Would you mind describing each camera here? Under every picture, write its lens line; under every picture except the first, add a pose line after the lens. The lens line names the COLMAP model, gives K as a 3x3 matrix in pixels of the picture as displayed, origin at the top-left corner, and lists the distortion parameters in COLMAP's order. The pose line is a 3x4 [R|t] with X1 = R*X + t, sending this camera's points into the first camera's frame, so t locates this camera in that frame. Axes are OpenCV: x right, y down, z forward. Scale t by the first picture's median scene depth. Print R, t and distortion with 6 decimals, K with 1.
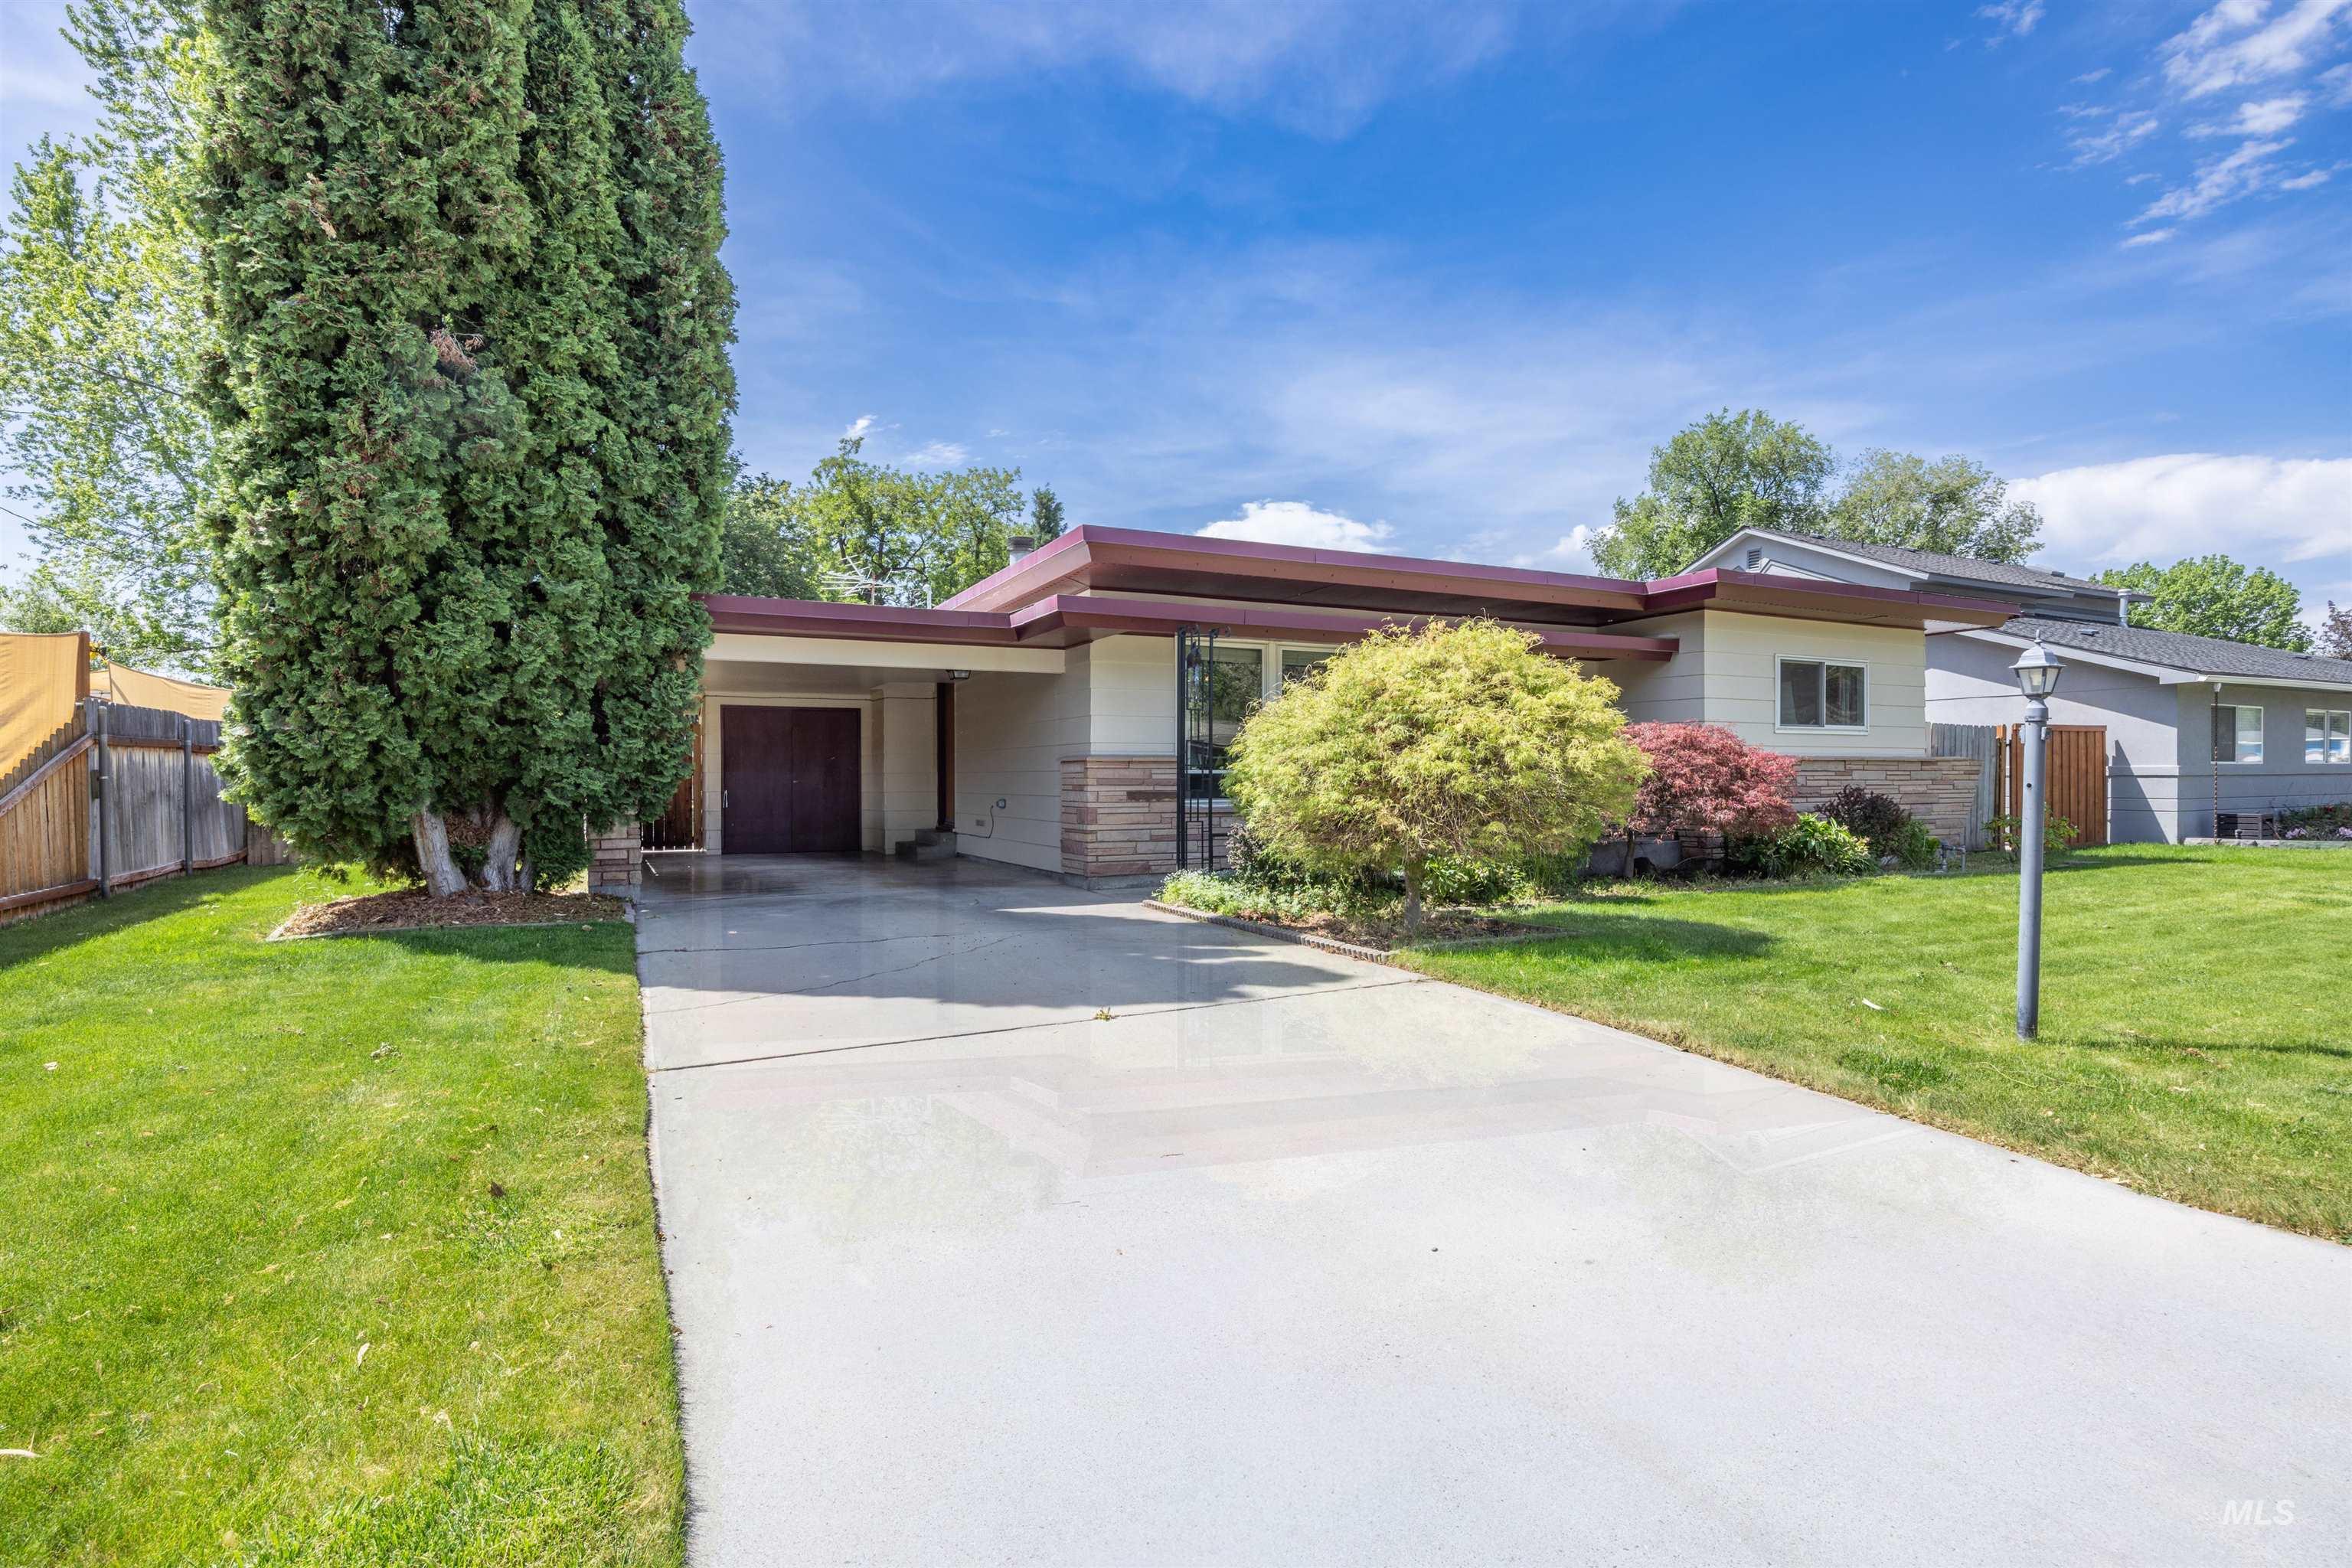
lens RADIAL K [[1132.2, 0, 1167.7], [0, 1132.2, 779.5], [0, 0, 1]] dist [-0.030083, 0.021677]
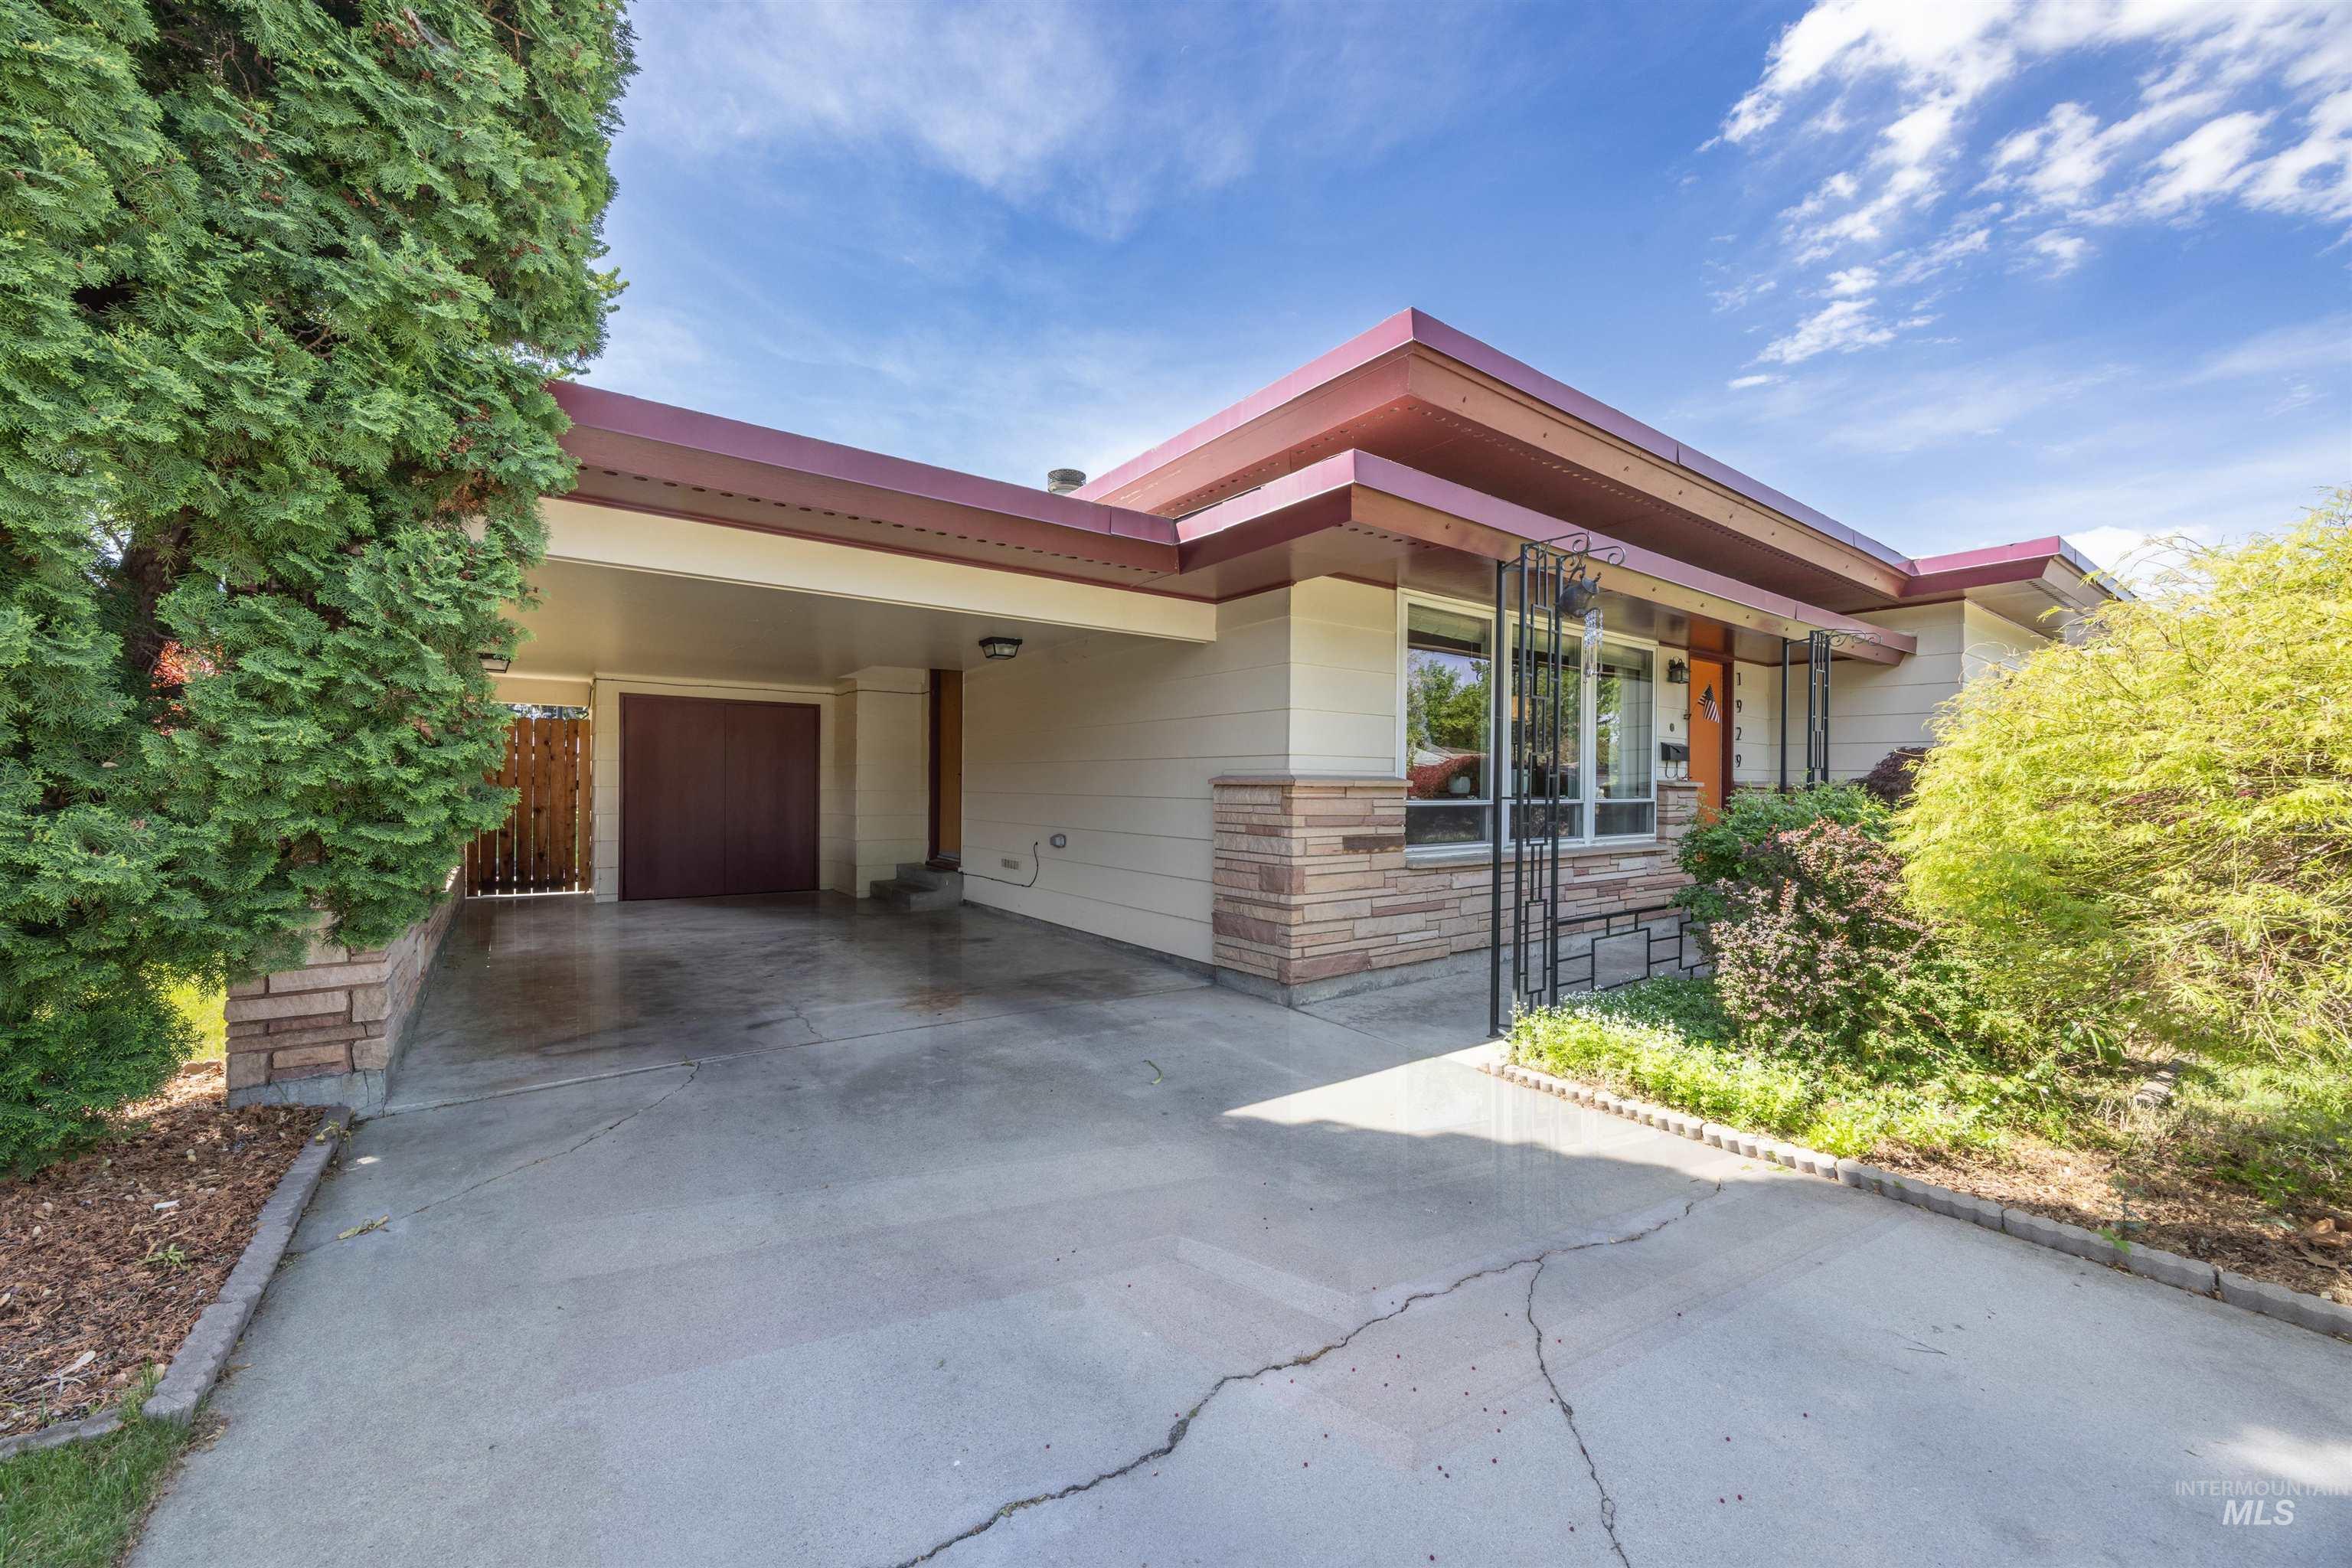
lens RADIAL K [[894.8, 0, 1167.8], [0, 894.8, 784.7], [0, 0, 1]] dist [0.000148, -0.000025]
pose [[0.986727, 0.012065, 0.161941, -0.208202], [-0.011806, 0.999927, -0.002562, -0.015050], [-0.161960, 0.000616, 0.986797, 0.553874]]
